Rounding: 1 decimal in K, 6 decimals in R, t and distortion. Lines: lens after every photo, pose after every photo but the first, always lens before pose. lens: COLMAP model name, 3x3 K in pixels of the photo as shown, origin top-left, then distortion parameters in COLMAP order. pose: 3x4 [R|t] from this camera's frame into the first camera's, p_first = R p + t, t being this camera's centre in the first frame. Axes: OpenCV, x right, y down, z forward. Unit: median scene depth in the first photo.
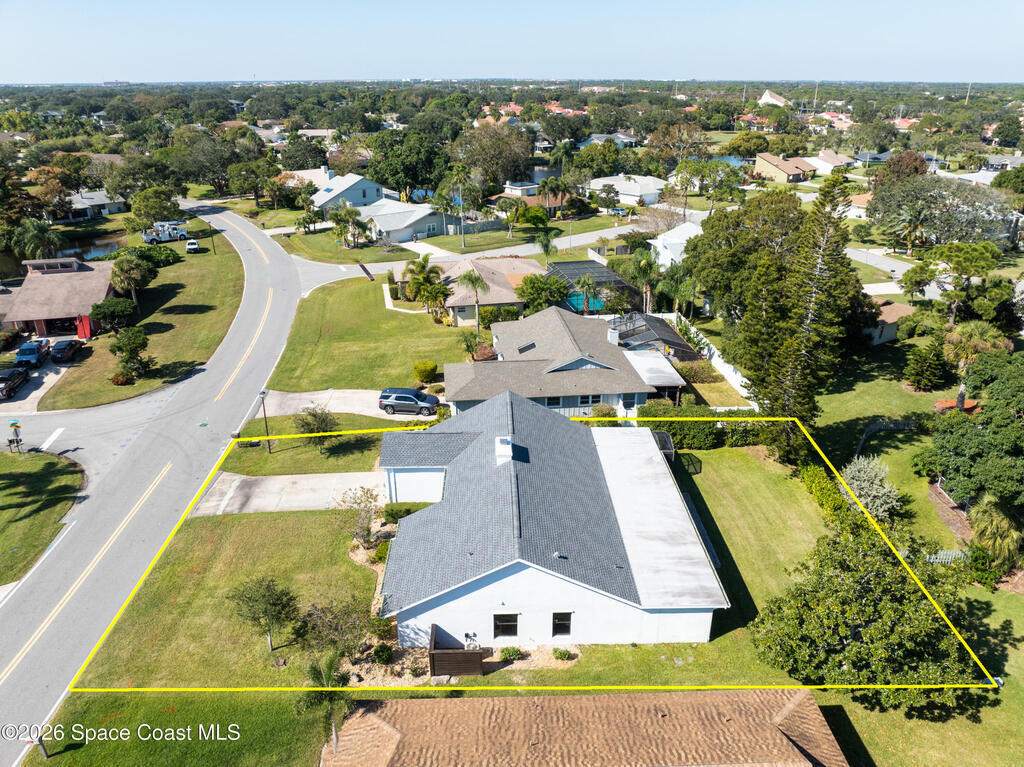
lens RADIAL K [[721.9, 0, 517.7], [0, 721.9, 379.0], [0, 0, 1]] dist [-0.047791, 0.013303]
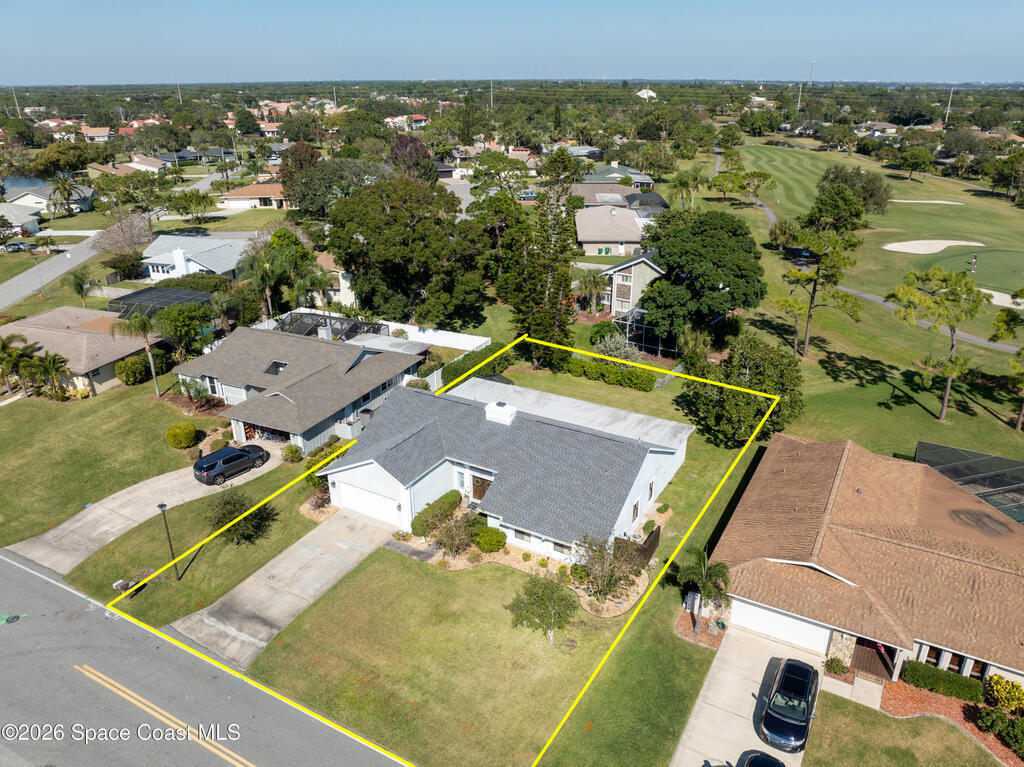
lens RADIAL K [[721.9, 0, 514.7], [0, 721.9, 377.5], [0, 0, 1]] dist [-0.047791, 0.013303]
pose [[0.523825, -0.328883, 0.785776, -0.623615], [0.334296, 0.927826, 0.165484, -0.091238], [-0.783488, 0.175997, 0.595962, 0.225829]]
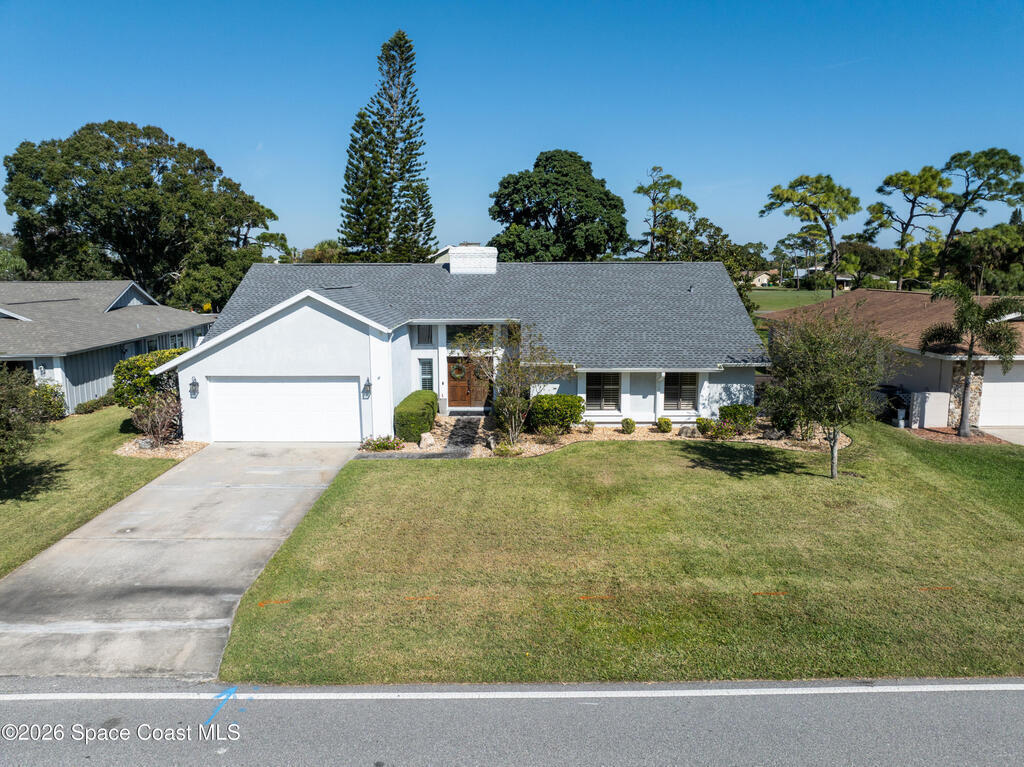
lens RADIAL K [[721.9, 0, 513.2], [0, 721.9, 380.5], [0, 0, 1]] dist [-0.047791, 0.013303]
pose [[0.038590, -0.151149, 0.987757, -0.509690], [0.393099, 0.911088, 0.124059, 0.096829], [-0.918686, 0.383499, 0.094576, 0.681042]]
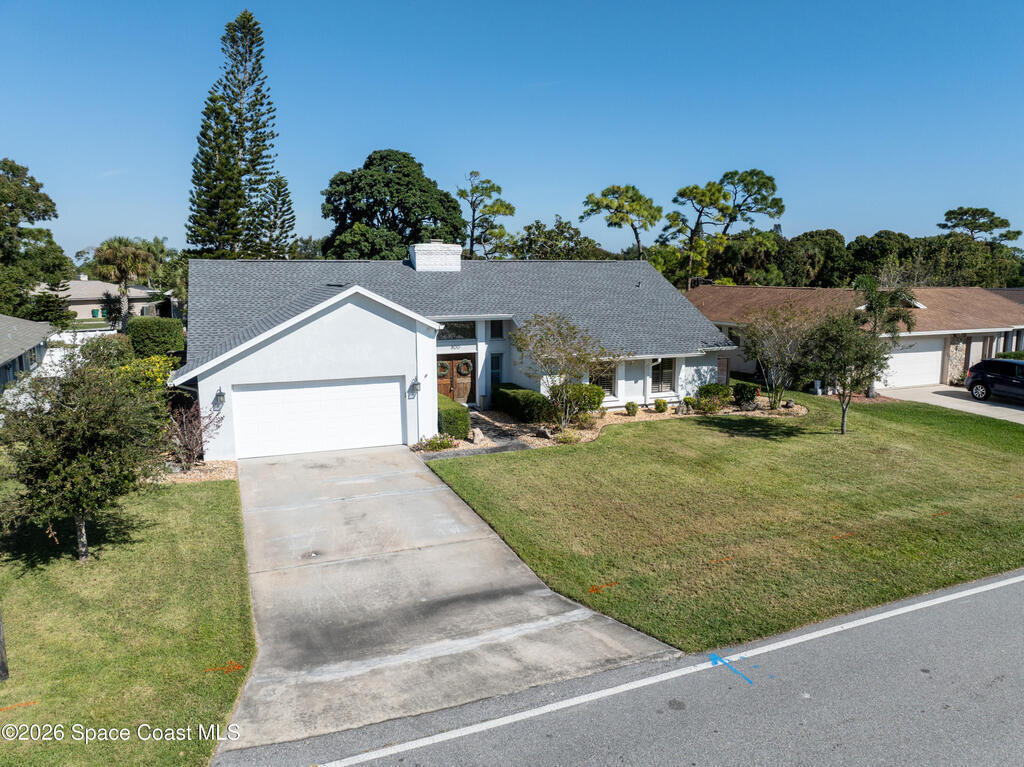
lens RADIAL K [[721.9, 0, 513.1], [0, 721.9, 381.9], [0, 0, 1]] dist [-0.047791, 0.013303]
pose [[-0.344101, -0.139057, 0.928578, -0.495493], [0.369486, 0.889125, 0.270068, 0.035685], [-0.863177, 0.436027, -0.254569, 0.835010]]
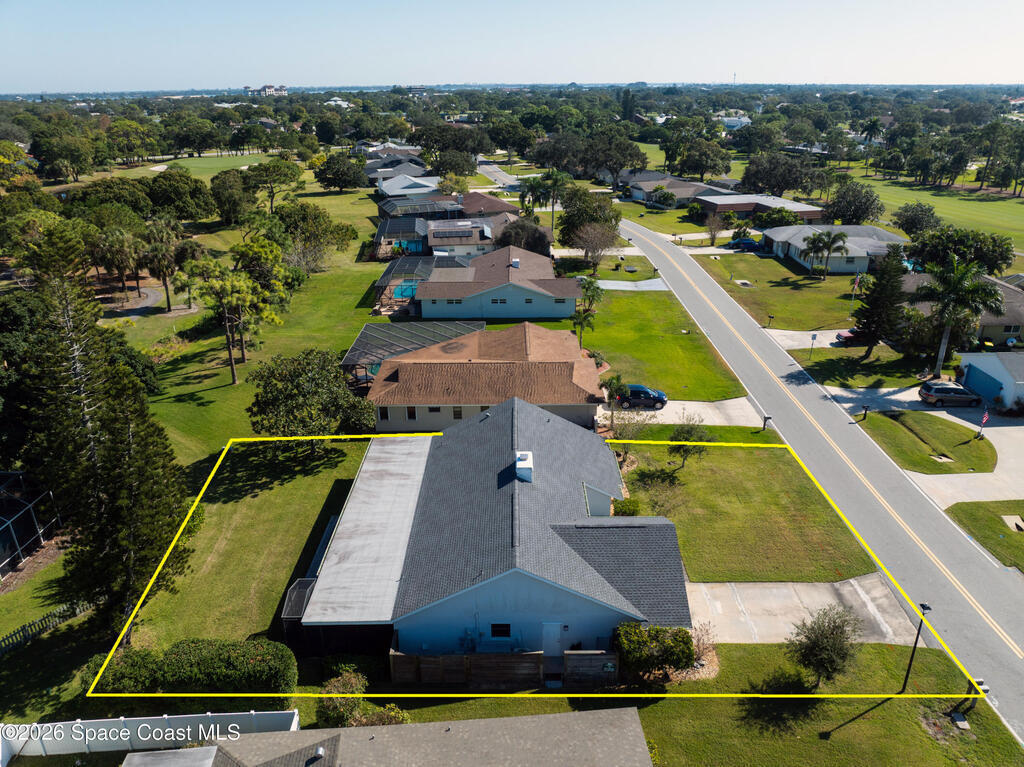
lens RADIAL K [[721.9, 0, 520.3], [0, 721.9, 376.6], [0, 0, 1]] dist [-0.047791, 0.013303]
pose [[-0.999668, -0.002655, 0.025610, -0.031390], [0.016264, 0.705955, 0.708070, -0.476468], [-0.019959, 0.708252, -0.705678, 1.146121]]
